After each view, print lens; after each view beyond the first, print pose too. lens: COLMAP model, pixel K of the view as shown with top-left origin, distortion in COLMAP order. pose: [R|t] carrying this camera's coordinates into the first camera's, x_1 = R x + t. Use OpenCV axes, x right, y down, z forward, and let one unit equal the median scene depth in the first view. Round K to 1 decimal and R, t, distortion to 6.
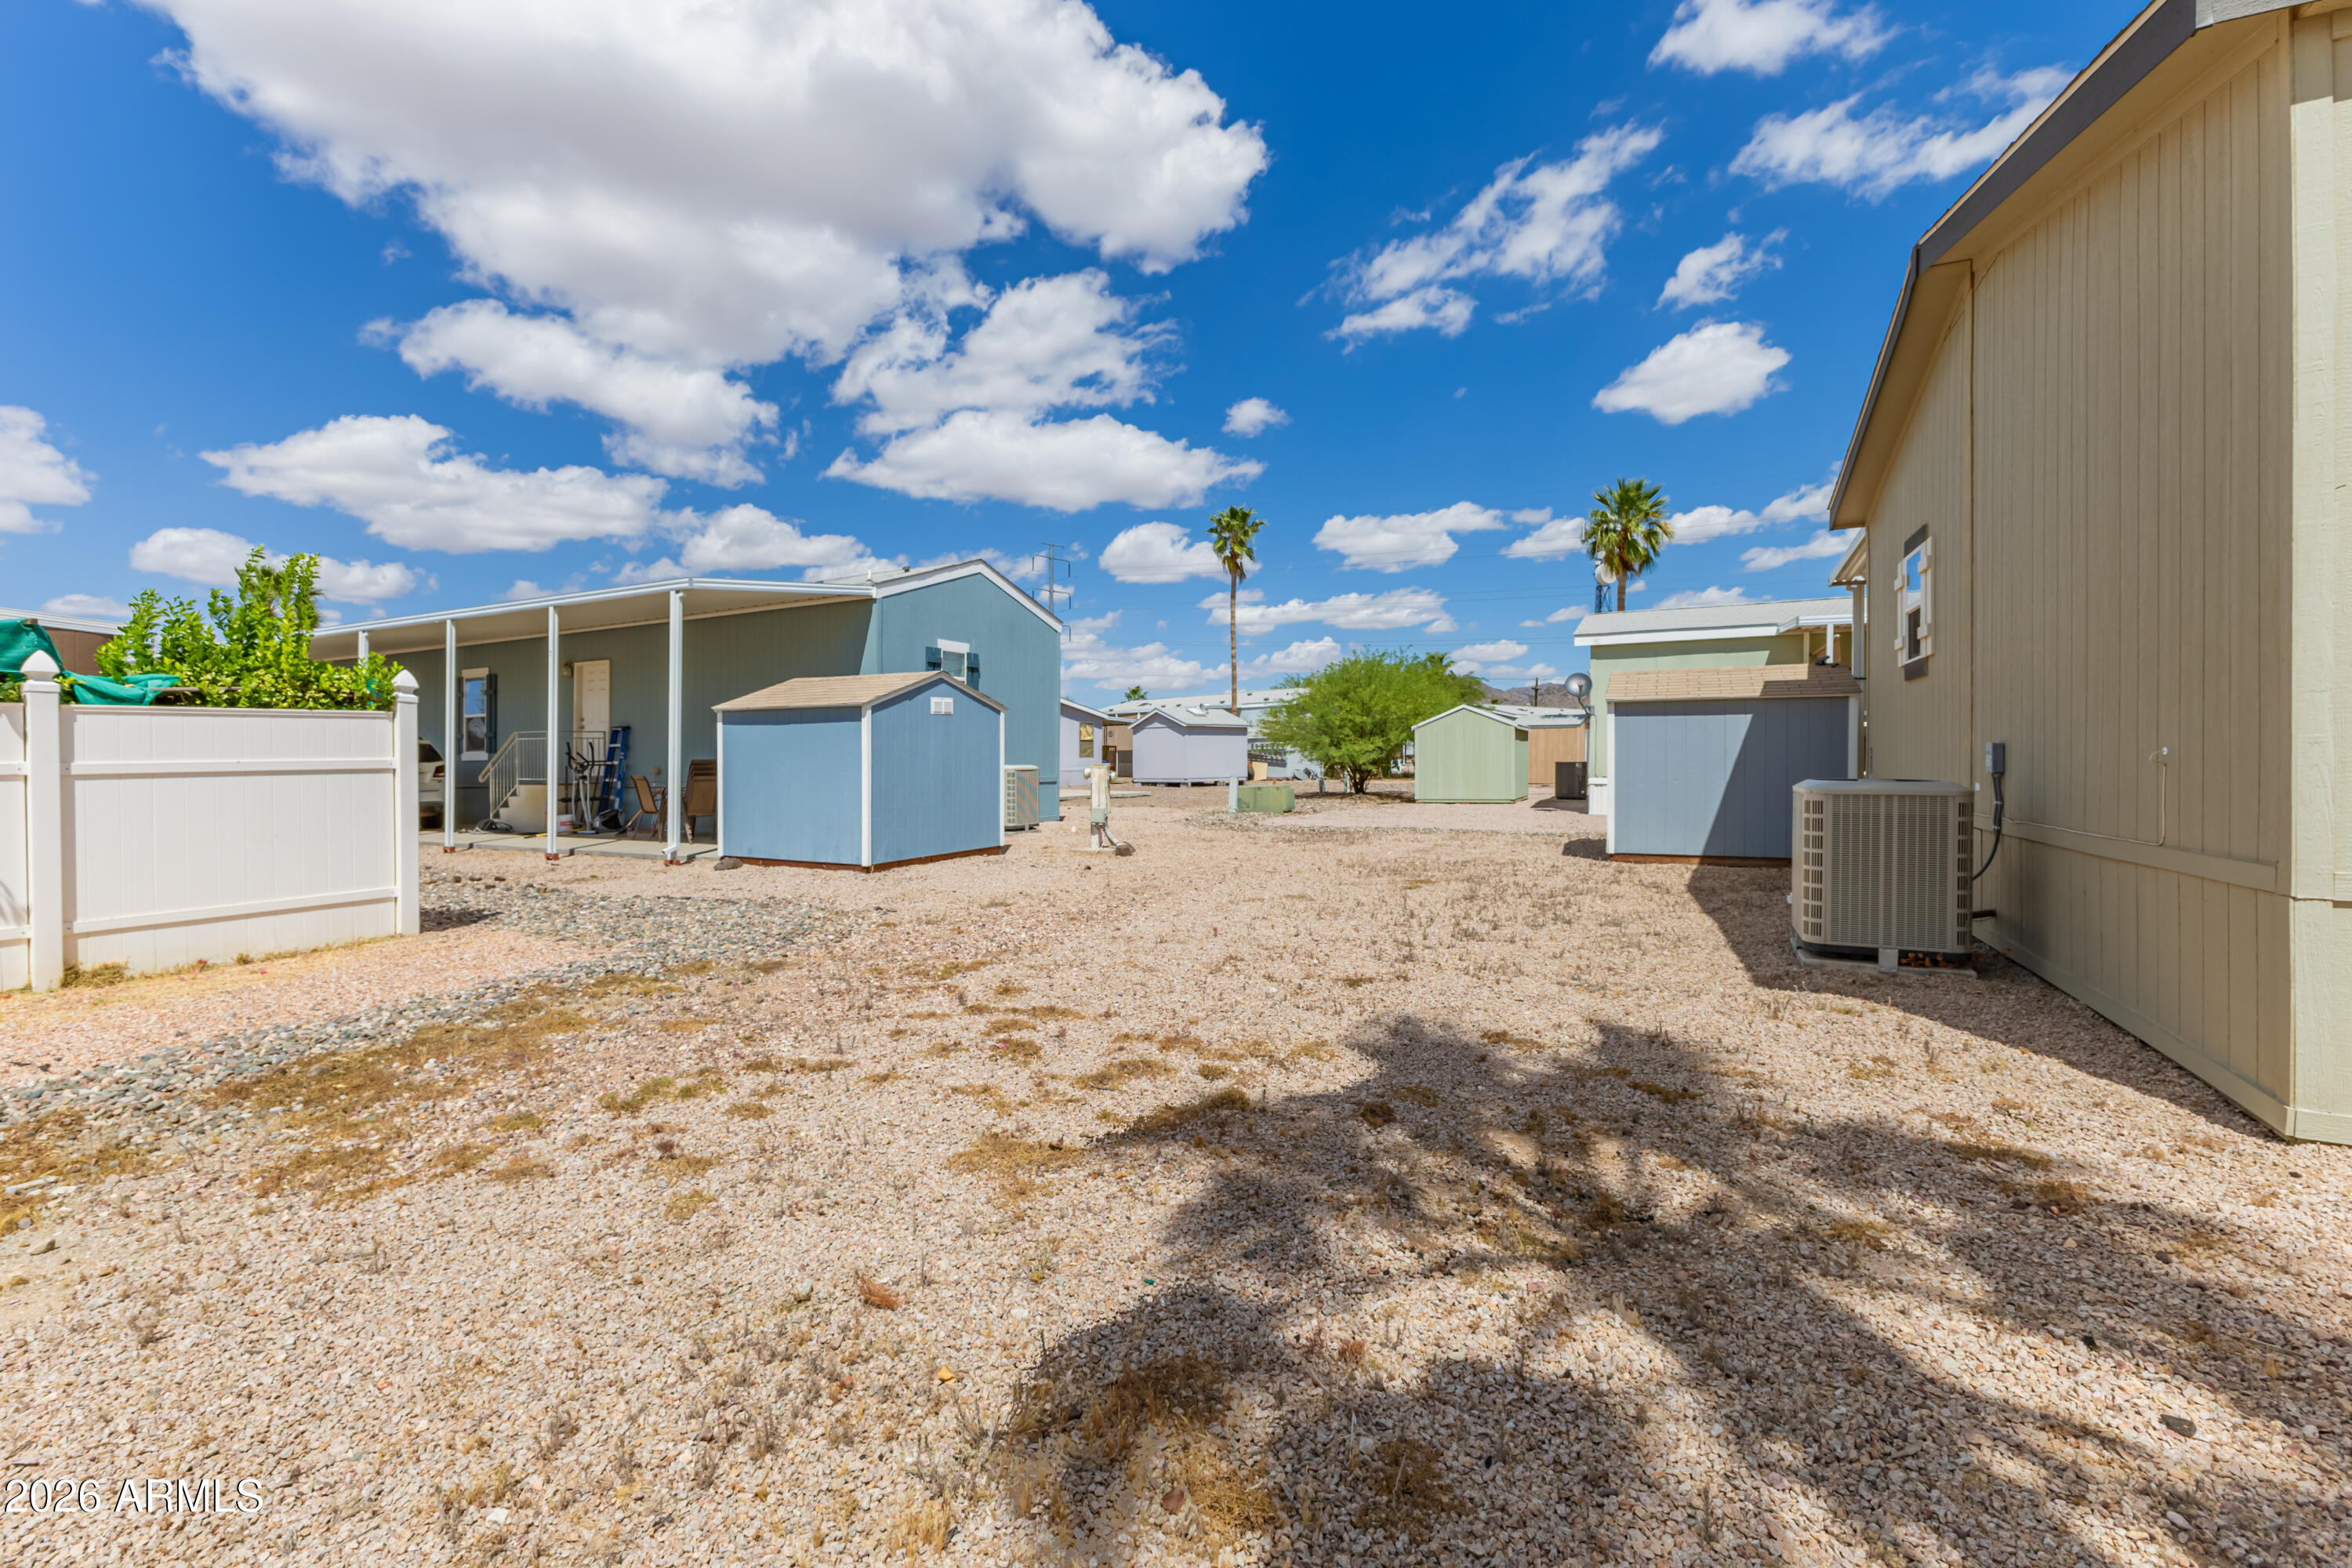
lens RADIAL K [[1015.6, 0, 1171.4], [0, 1015.6, 770.7], [0, 0, 1]] dist [-0.001018, -0.000091]
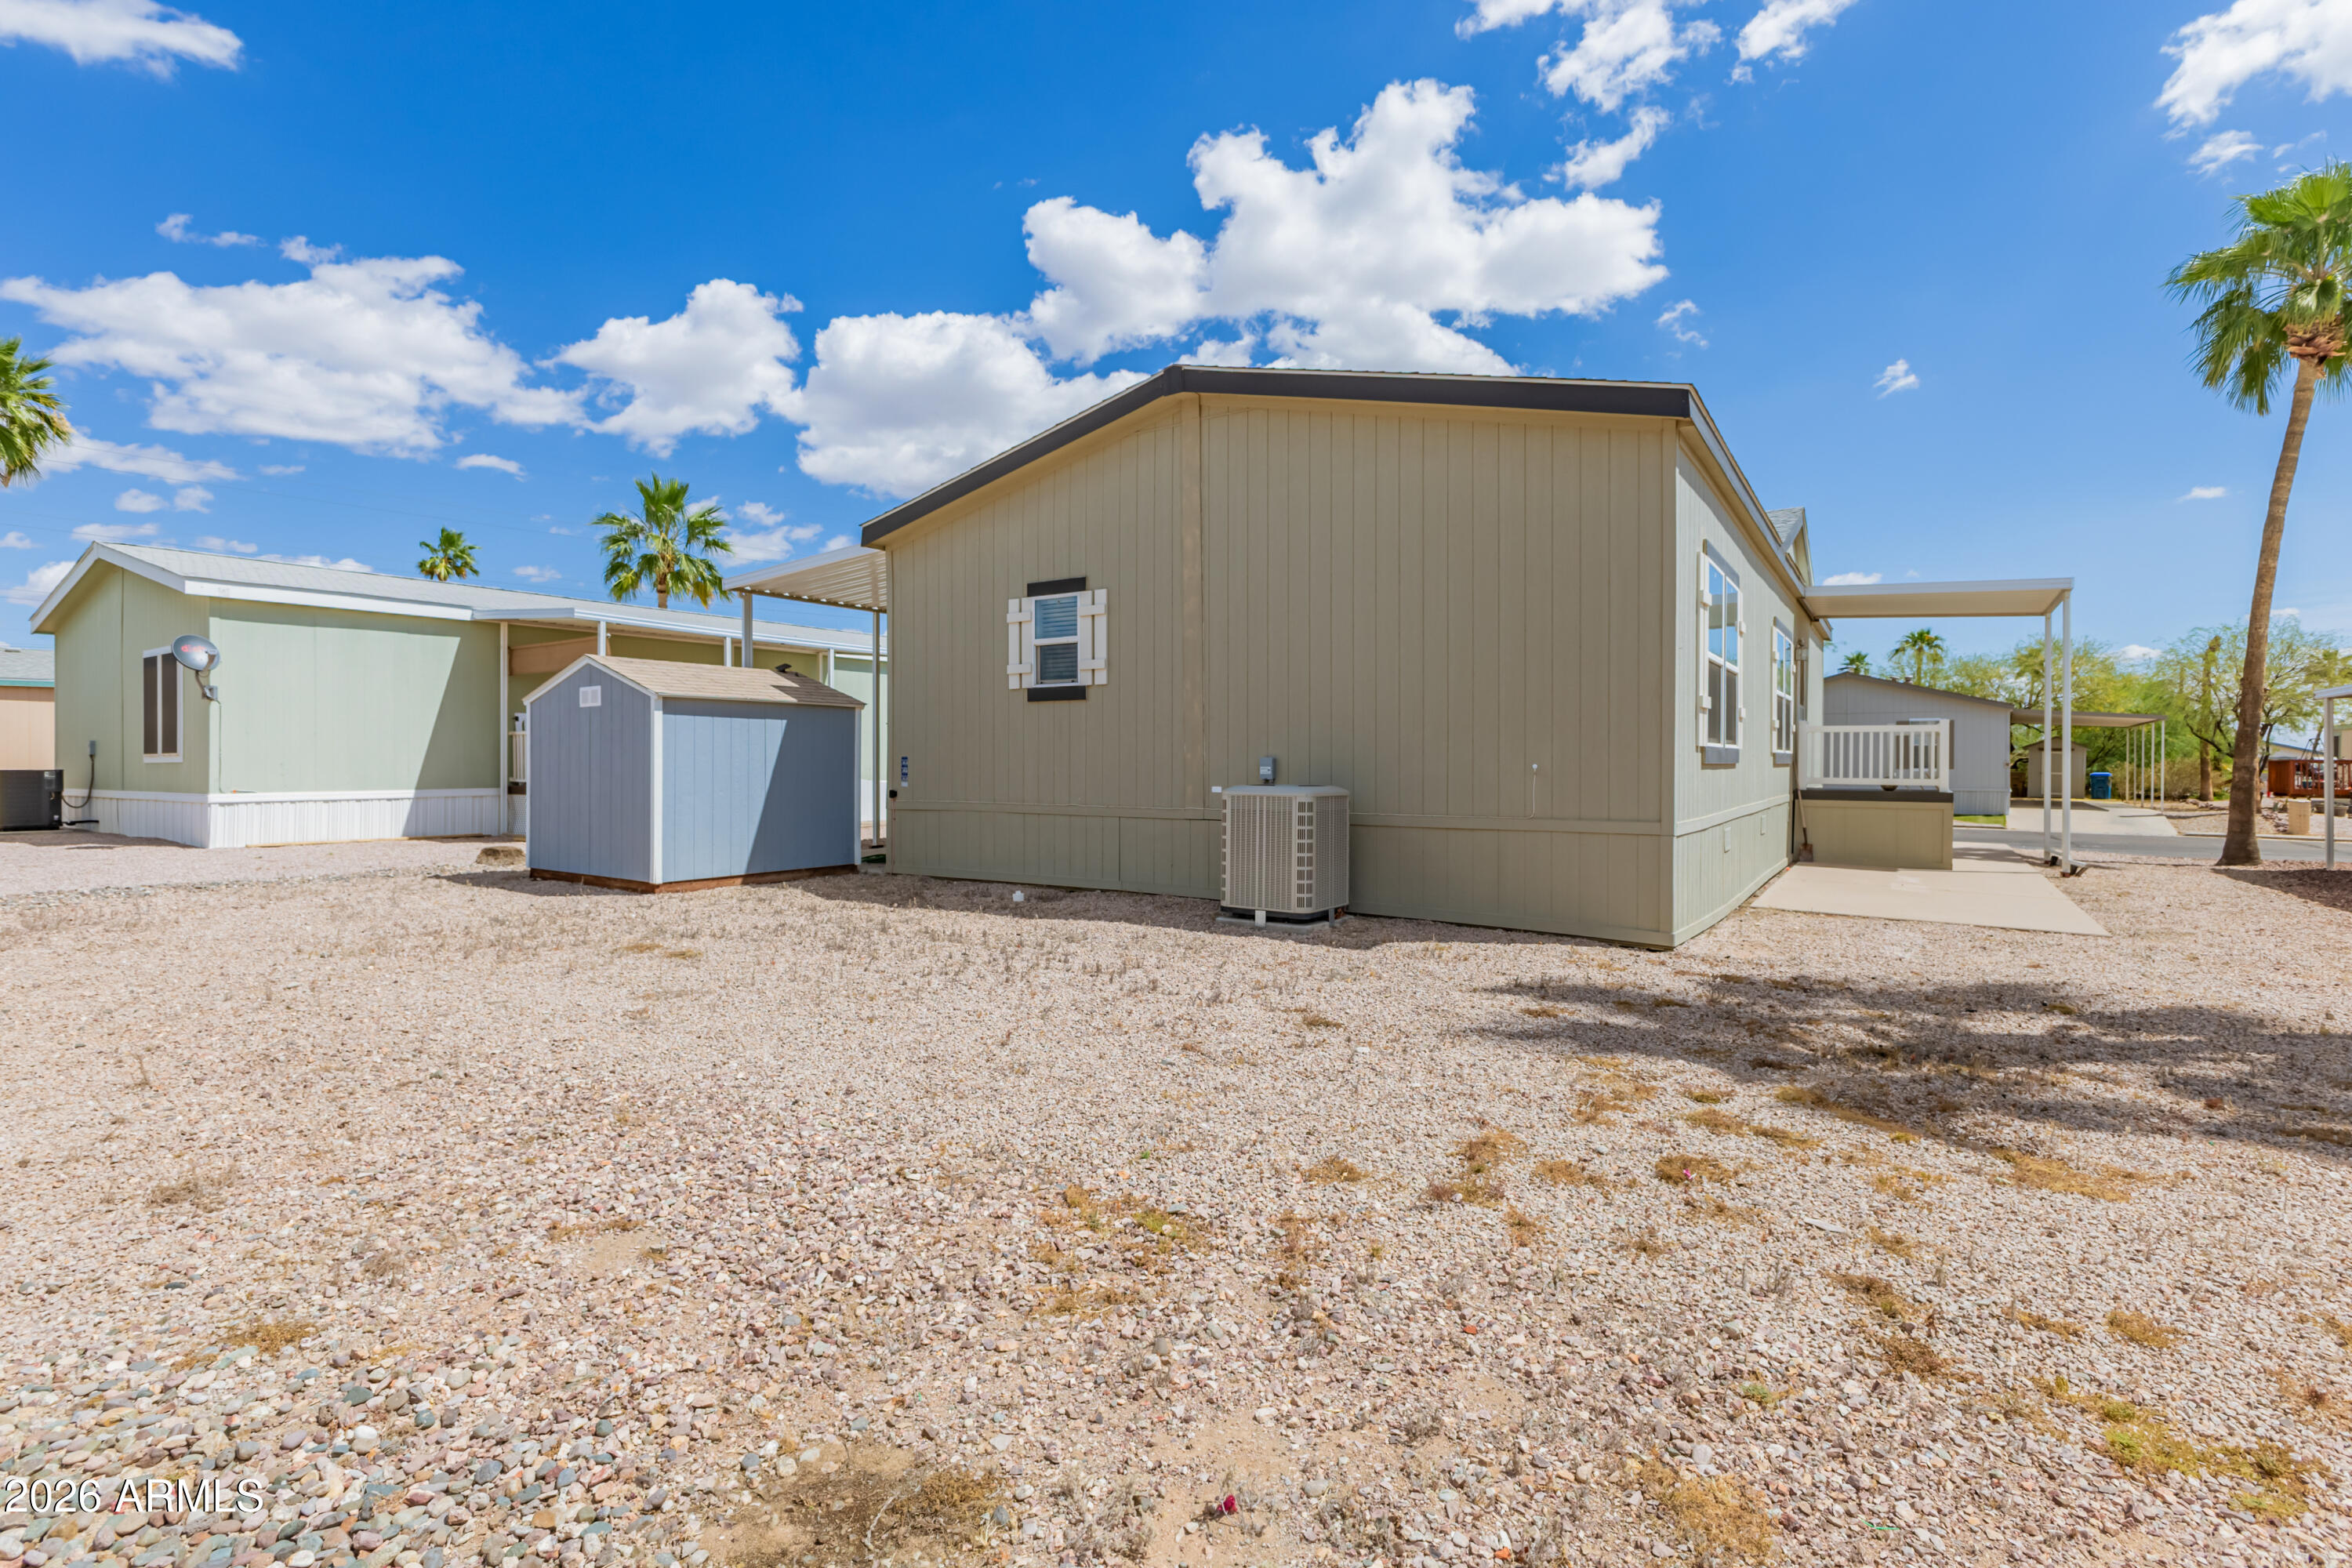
lens RADIAL K [[1108.9, 0, 1172.0], [0, 1108.9, 775.4], [0, 0, 1]] dist [0.001939, -0.000091]
pose [[0.145851, -0.008062, 0.989274, -0.989530], [0.011750, 0.999910, 0.006417, -0.017454], [-0.989237, 0.010688, 0.145932, 1.246677]]
